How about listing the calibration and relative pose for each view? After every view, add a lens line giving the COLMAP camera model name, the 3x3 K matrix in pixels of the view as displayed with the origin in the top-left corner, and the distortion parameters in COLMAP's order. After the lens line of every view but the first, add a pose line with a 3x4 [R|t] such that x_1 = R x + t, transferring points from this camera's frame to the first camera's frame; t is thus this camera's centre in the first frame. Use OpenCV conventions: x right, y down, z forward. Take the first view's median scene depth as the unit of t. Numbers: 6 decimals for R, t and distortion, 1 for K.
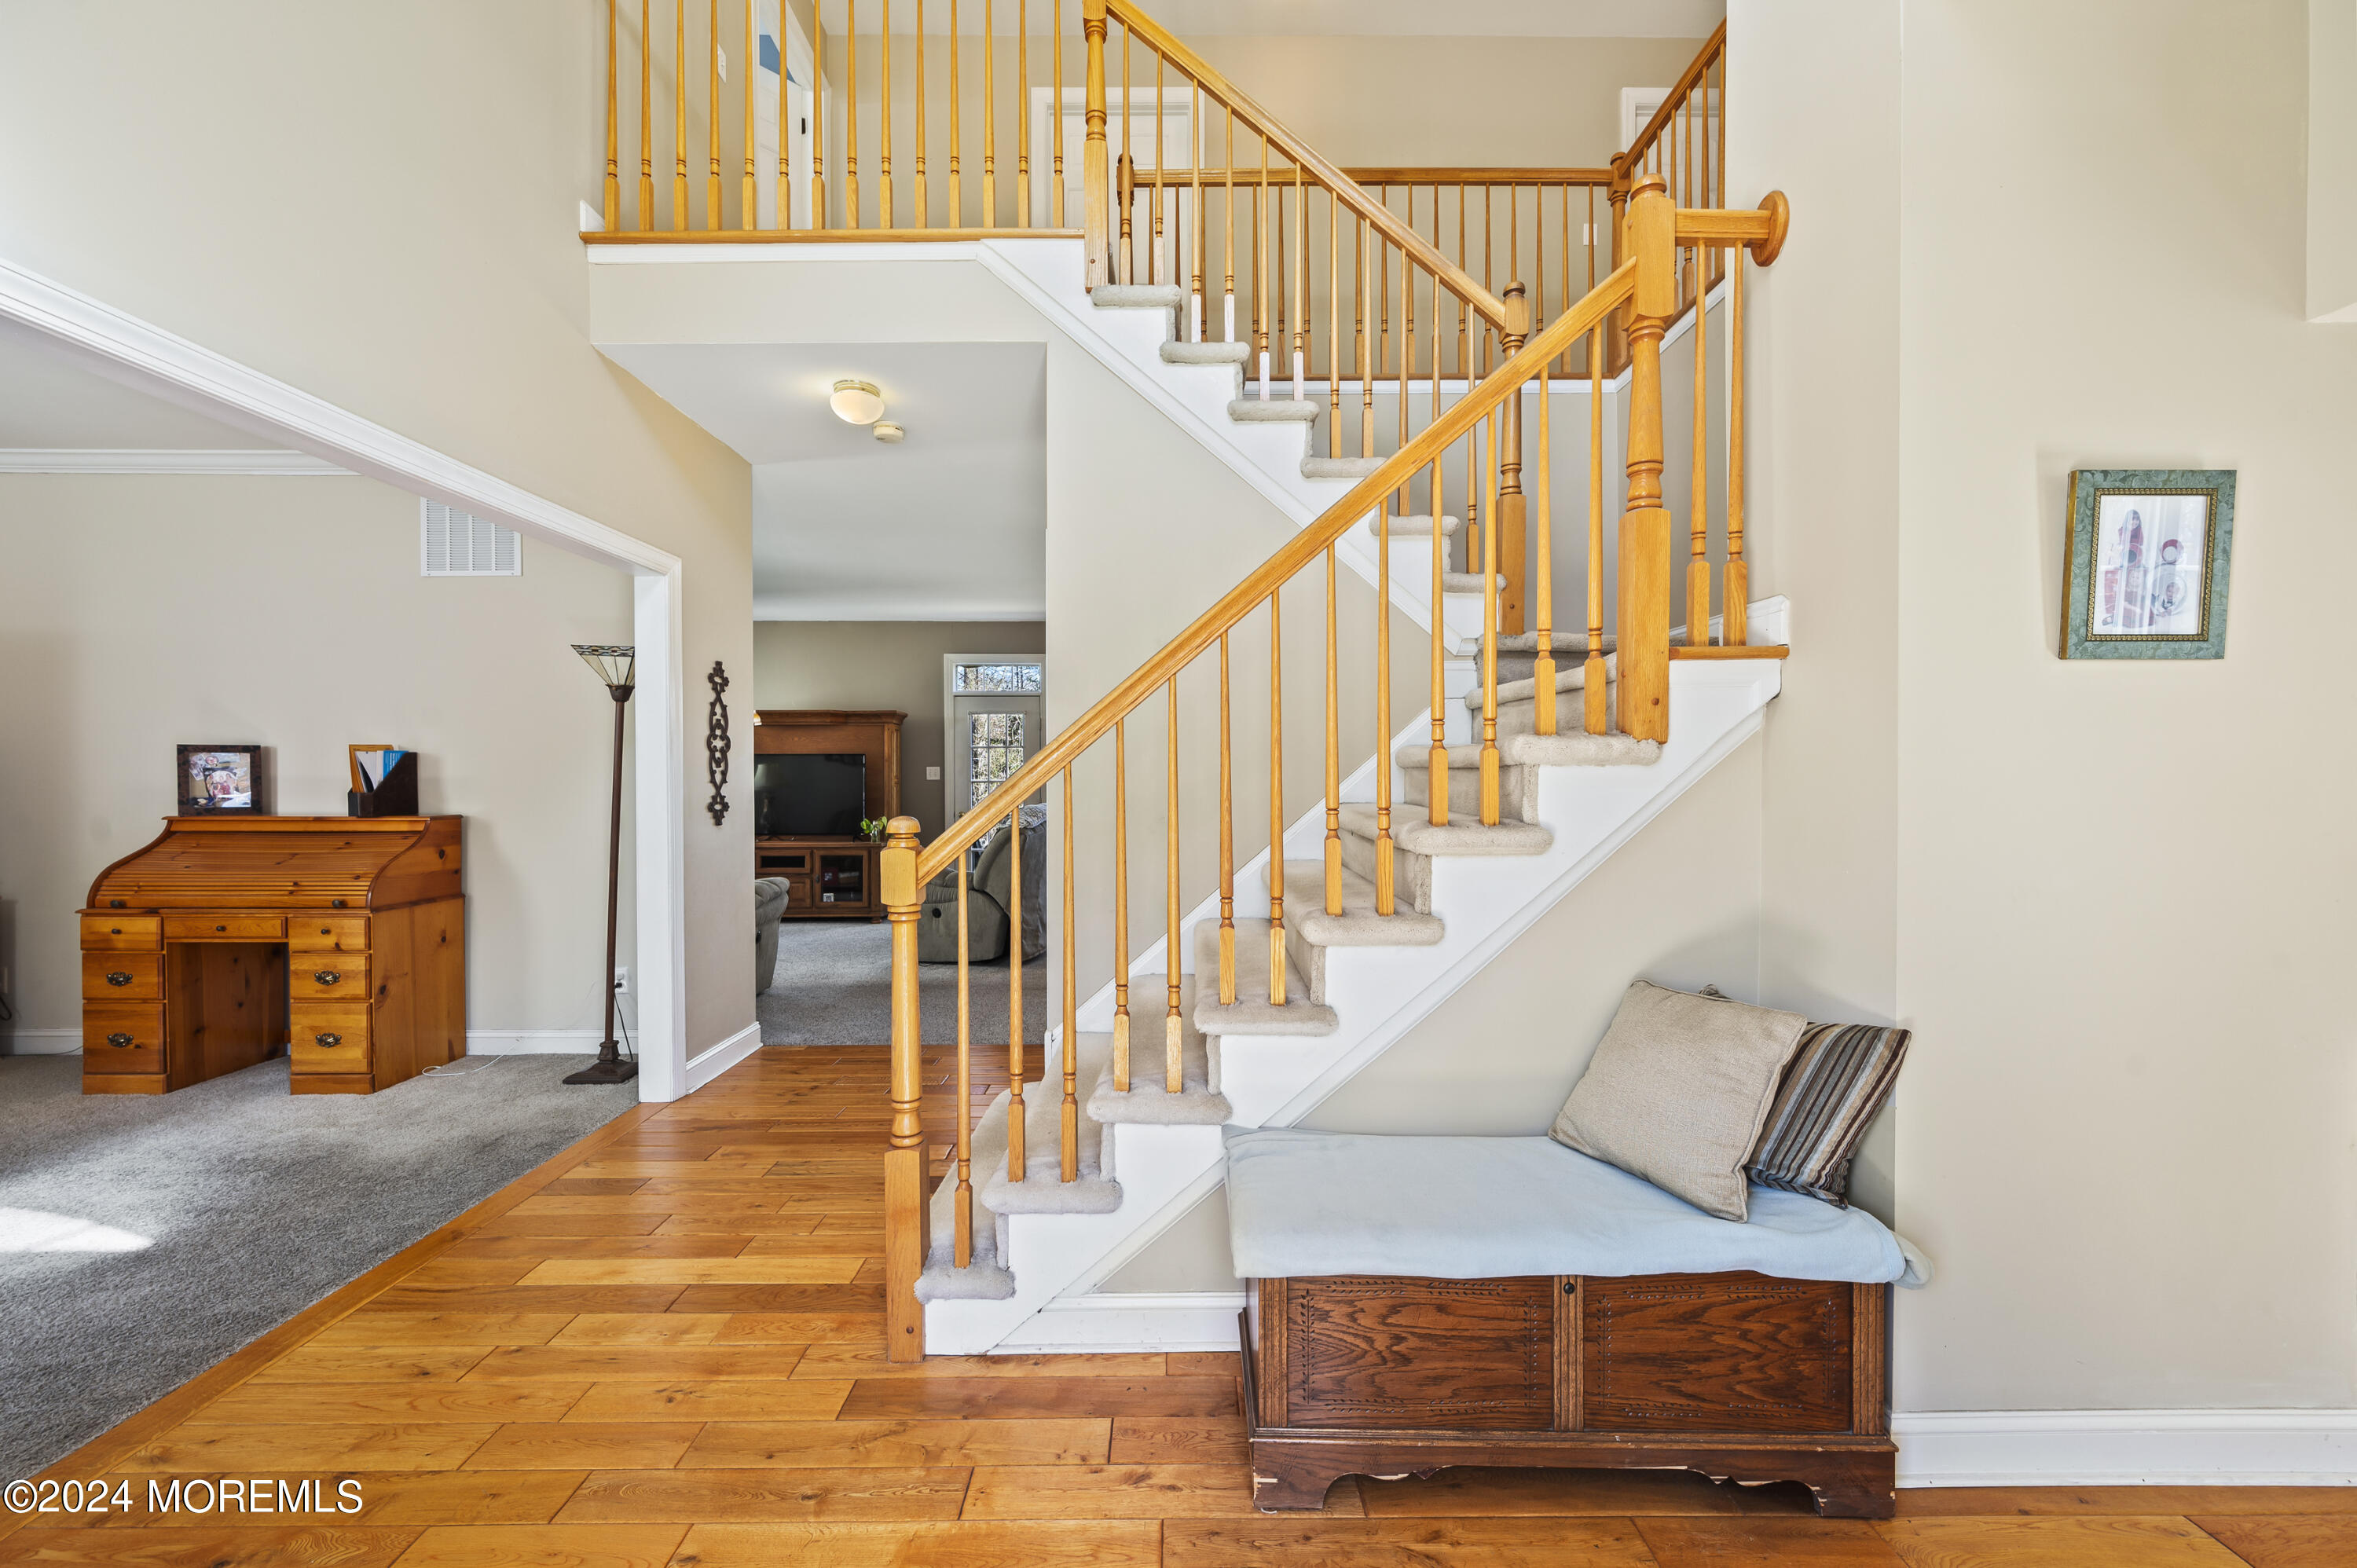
lens RADIAL K [[936.9, 0, 1193.5], [0, 936.9, 783.9], [0, 0, 1]] dist [0.001227, -0.000800]
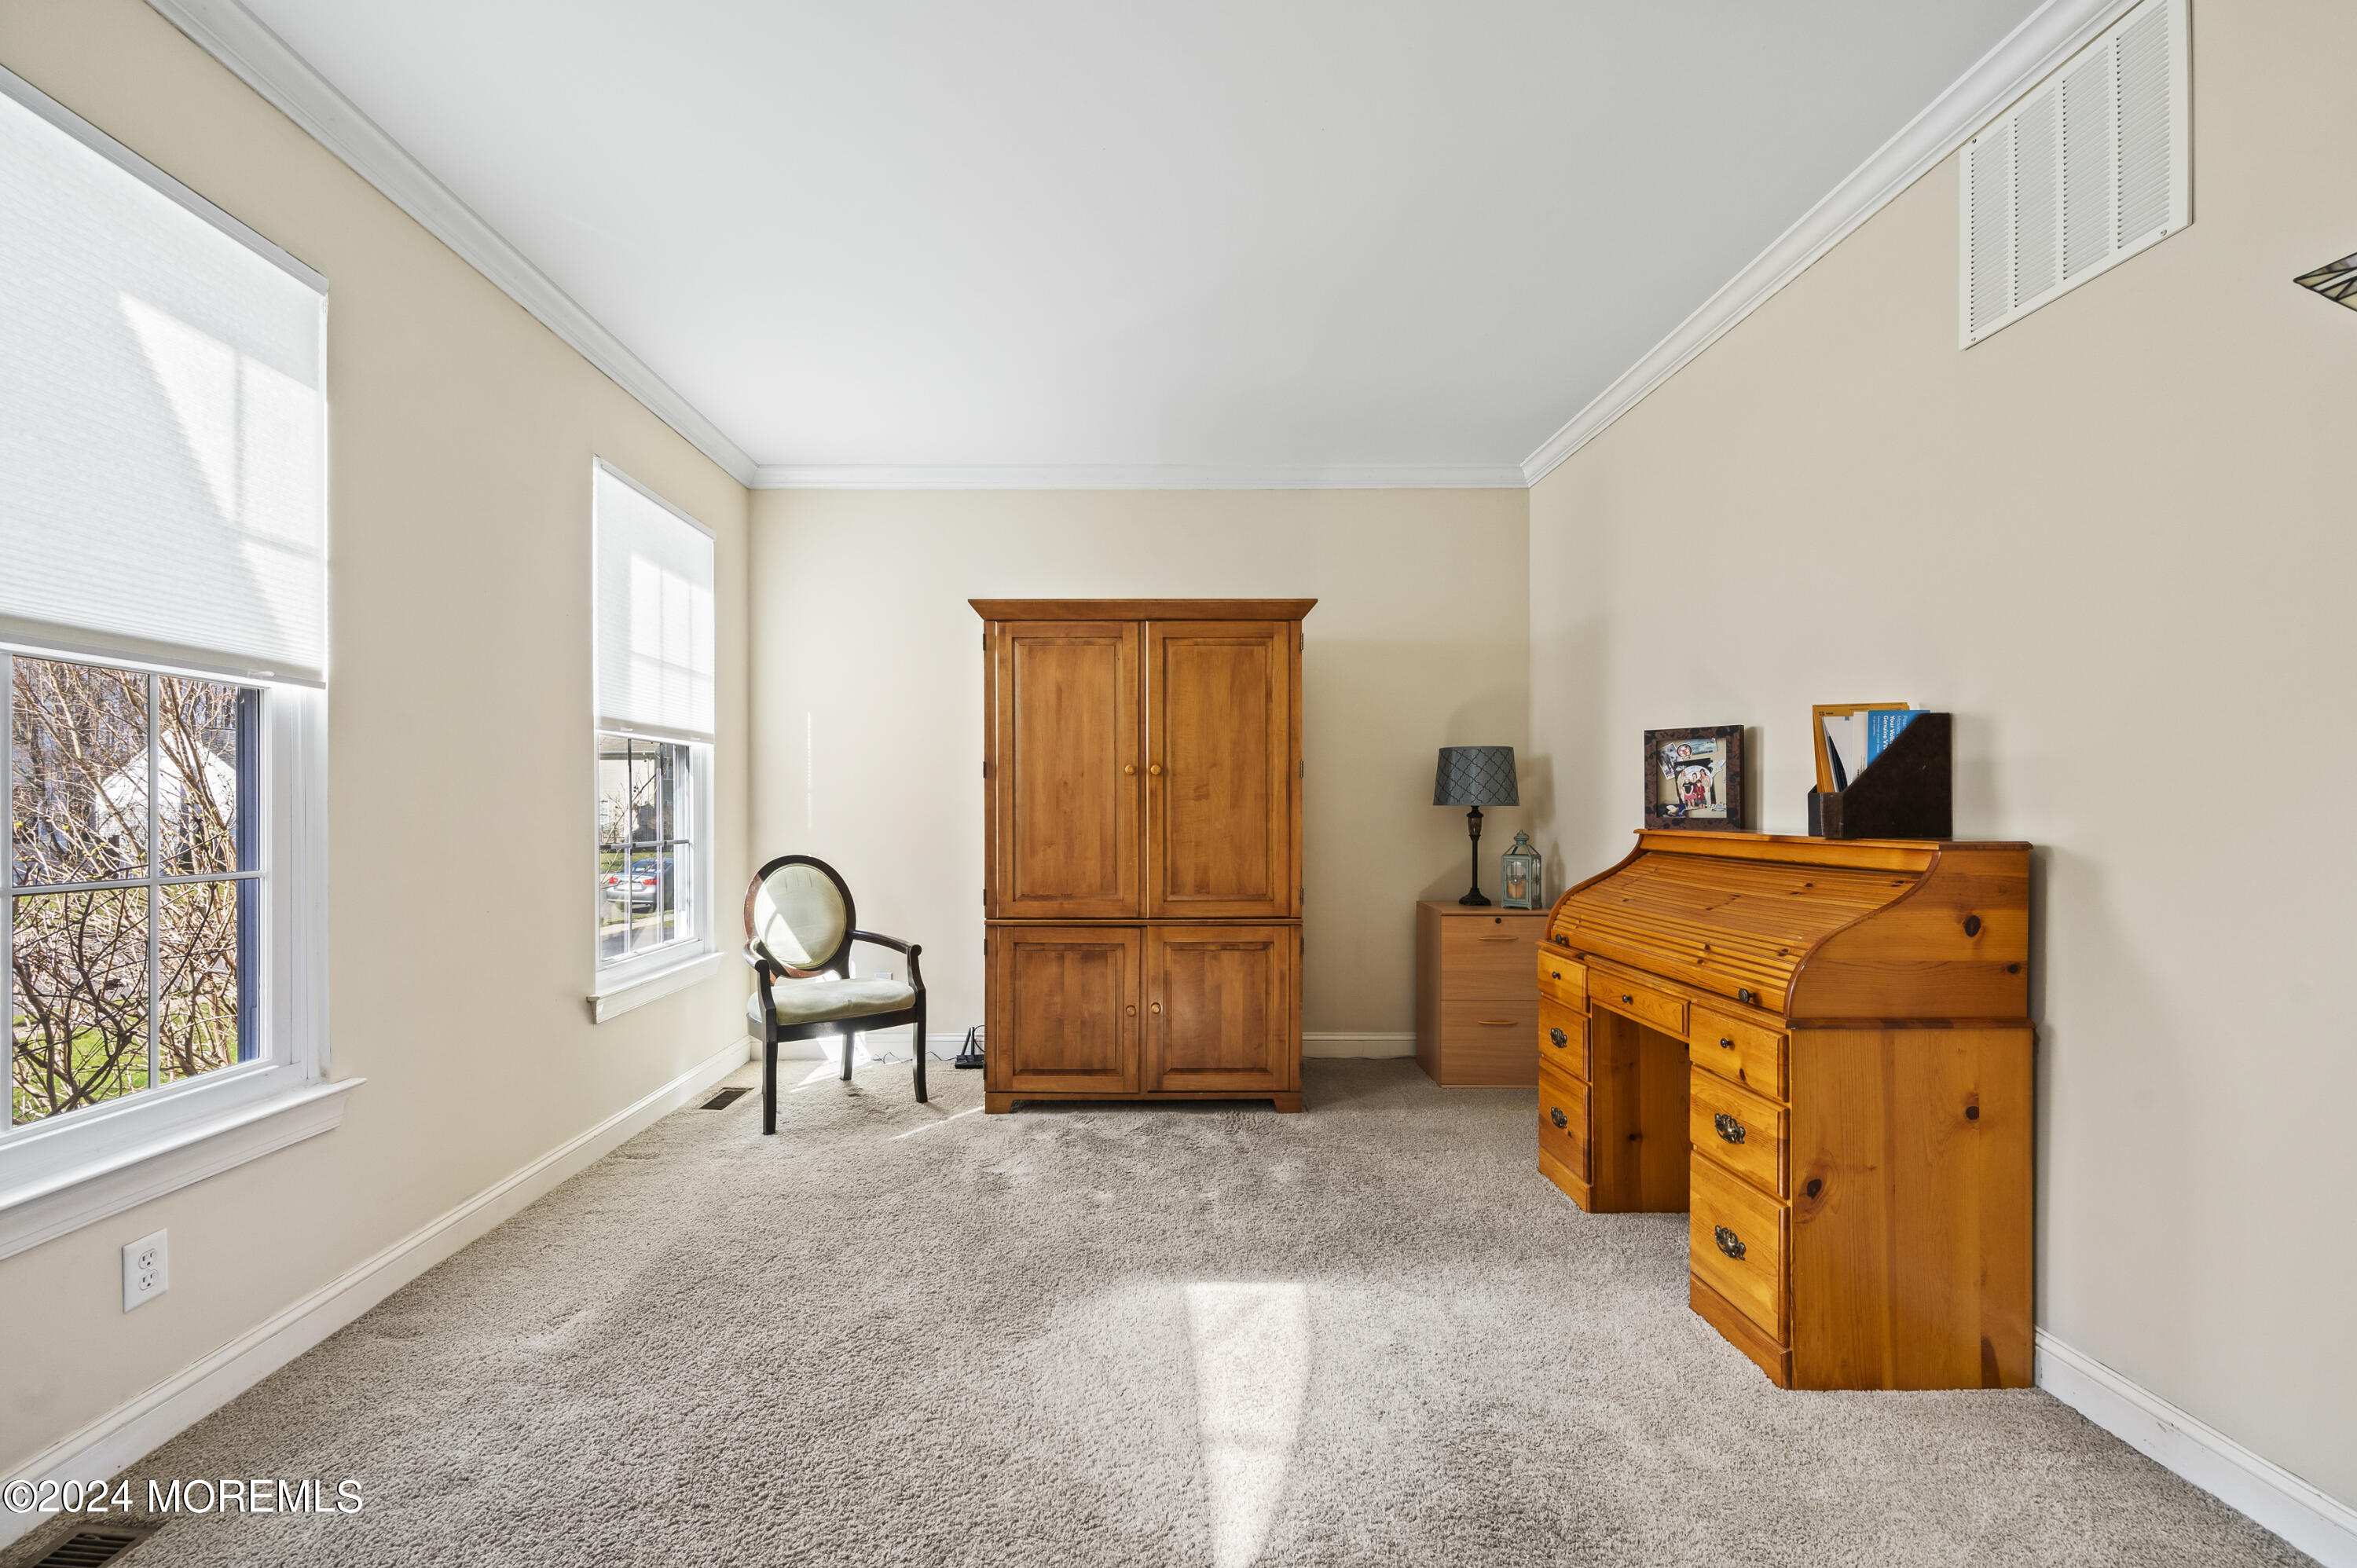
lens RADIAL K [[936.9, 0, 1140.4], [0, 936.9, 812.2], [0, 0, 1]] dist [0.001227, -0.000800]
pose [[-0.011237, 0.004917, -0.999925, -0.367926], [-0.010823, 0.999929, 0.005039, 0.023017], [0.999878, 0.010879, -0.011183, 0.648730]]
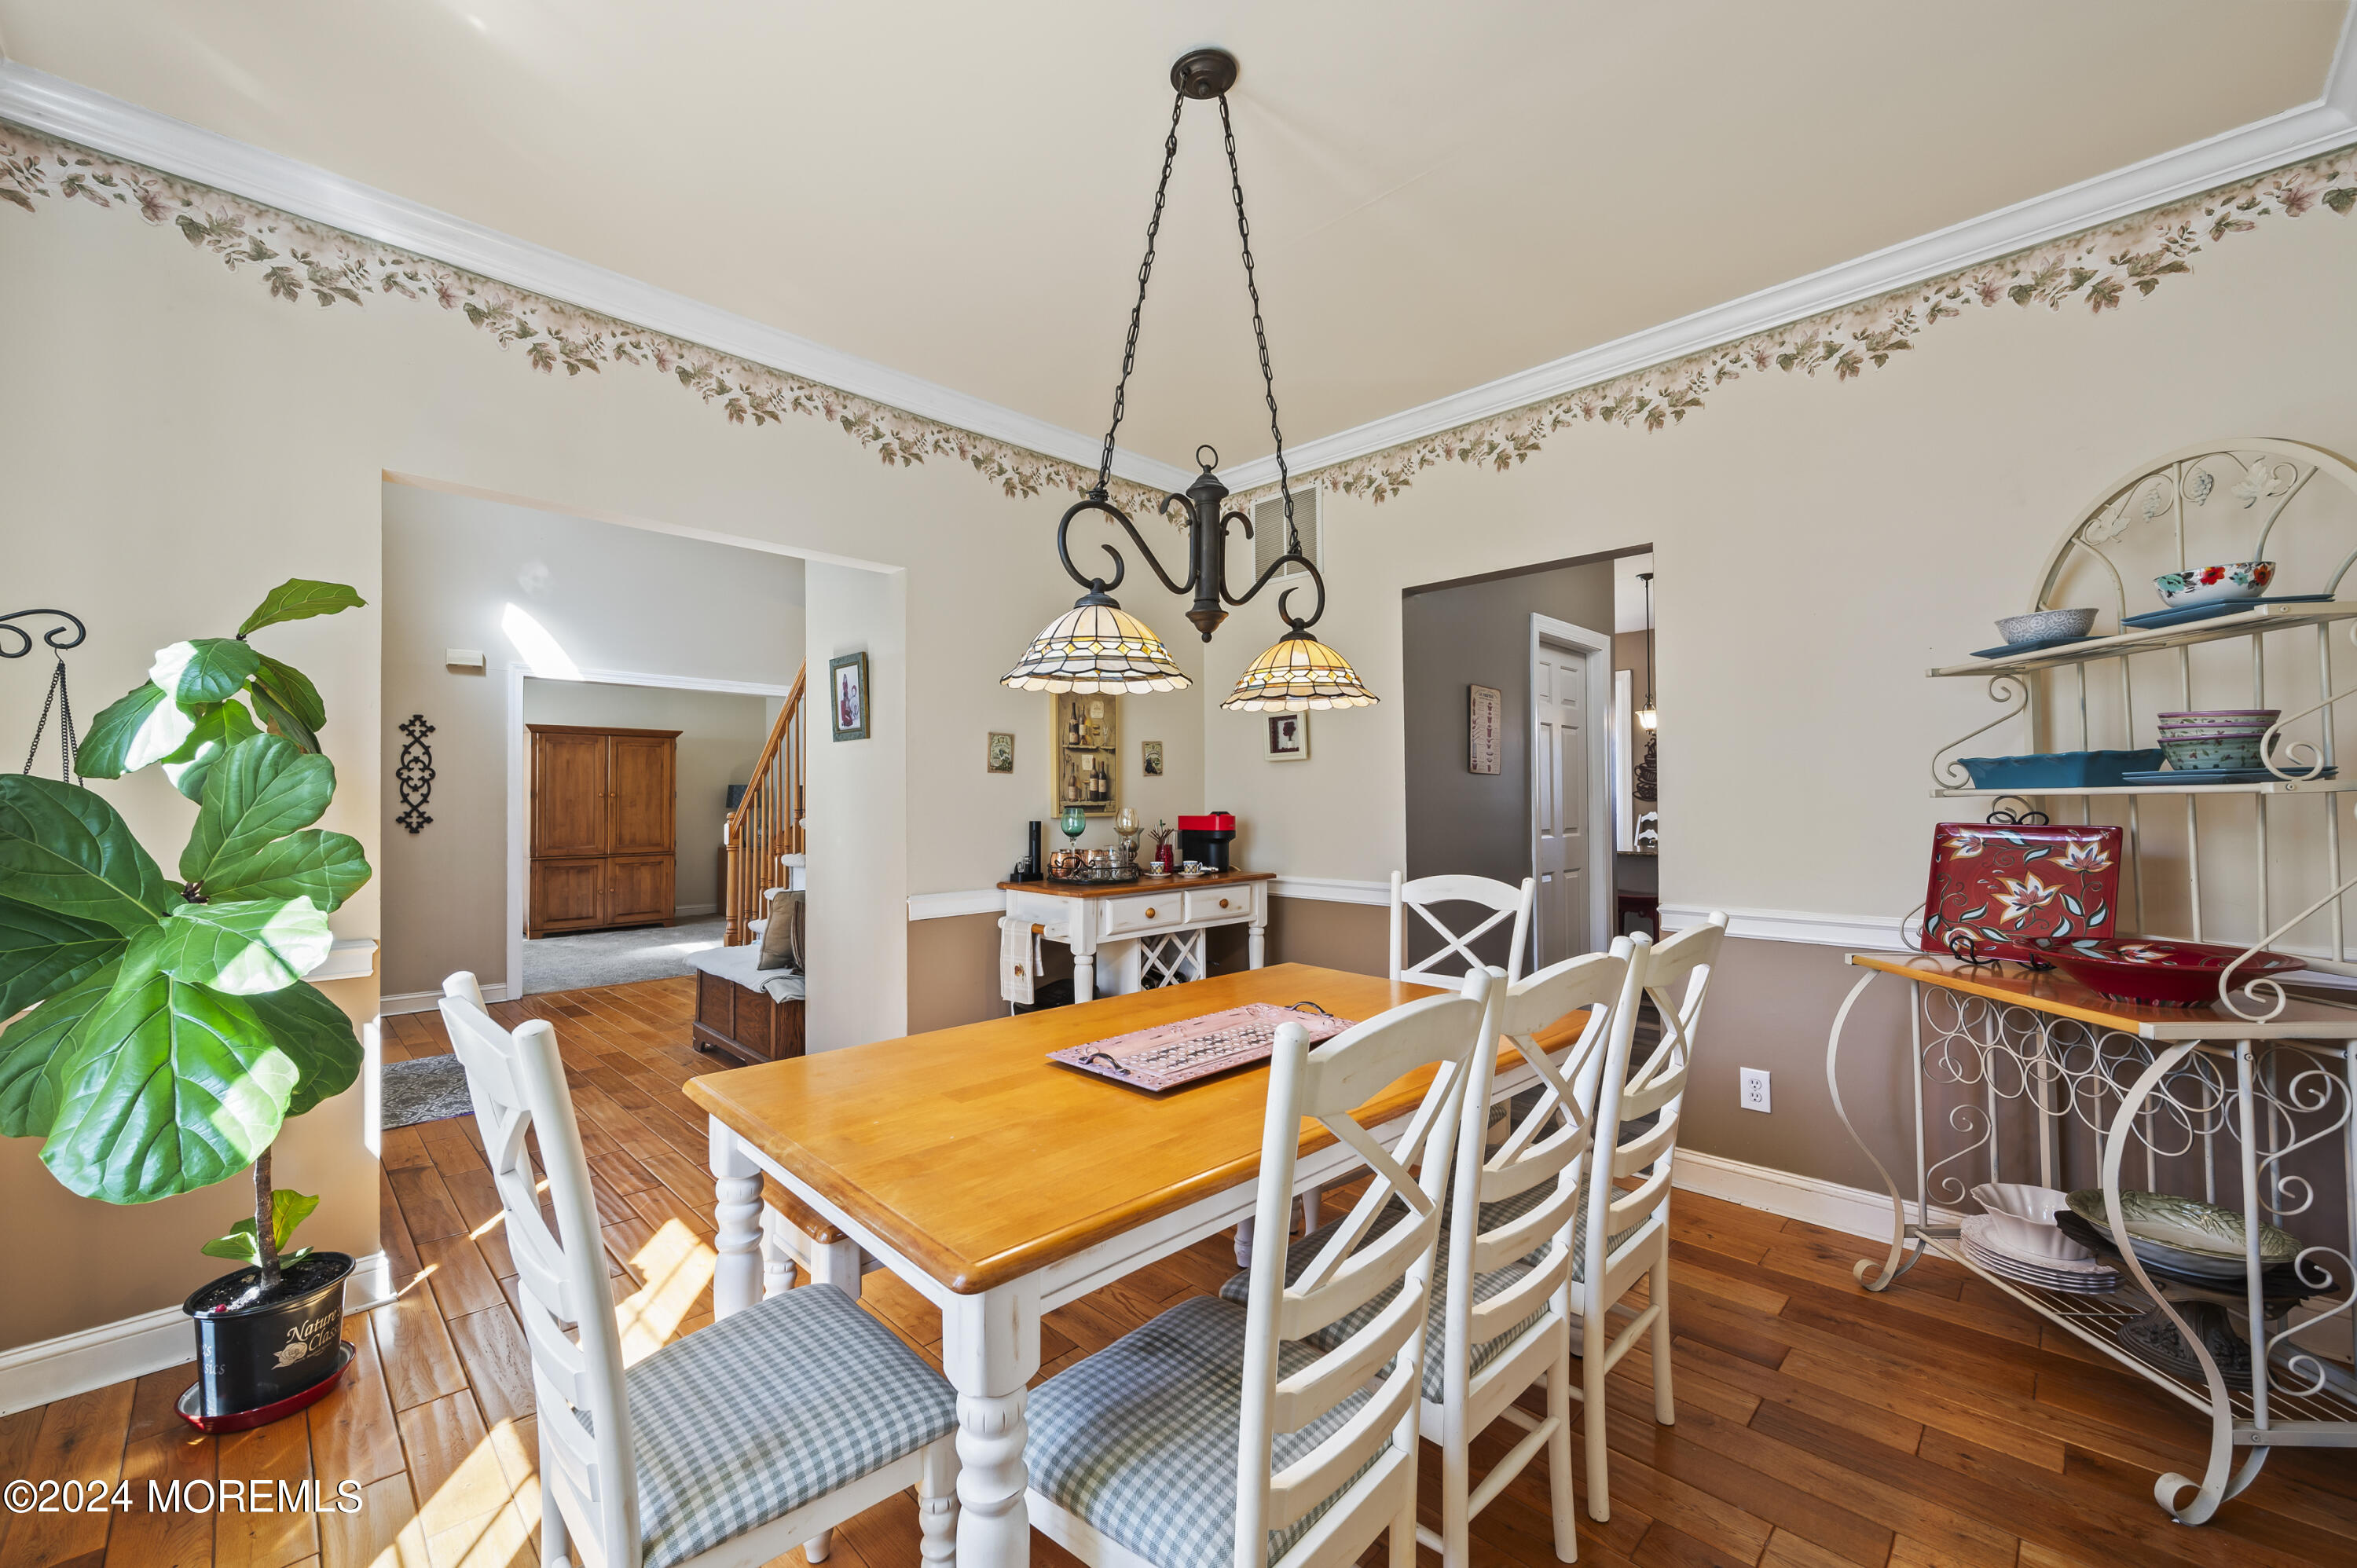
lens RADIAL K [[936.9, 0, 1174.0], [0, 936.9, 780.6], [0, 0, 1]] dist [0.001227, -0.000800]
pose [[0.702424, -0.017333, -0.711547, 1.354628], [-0.004306, 0.999582, -0.028600, 0.009915], [0.711746, 0.023153, 0.702056, 0.004856]]
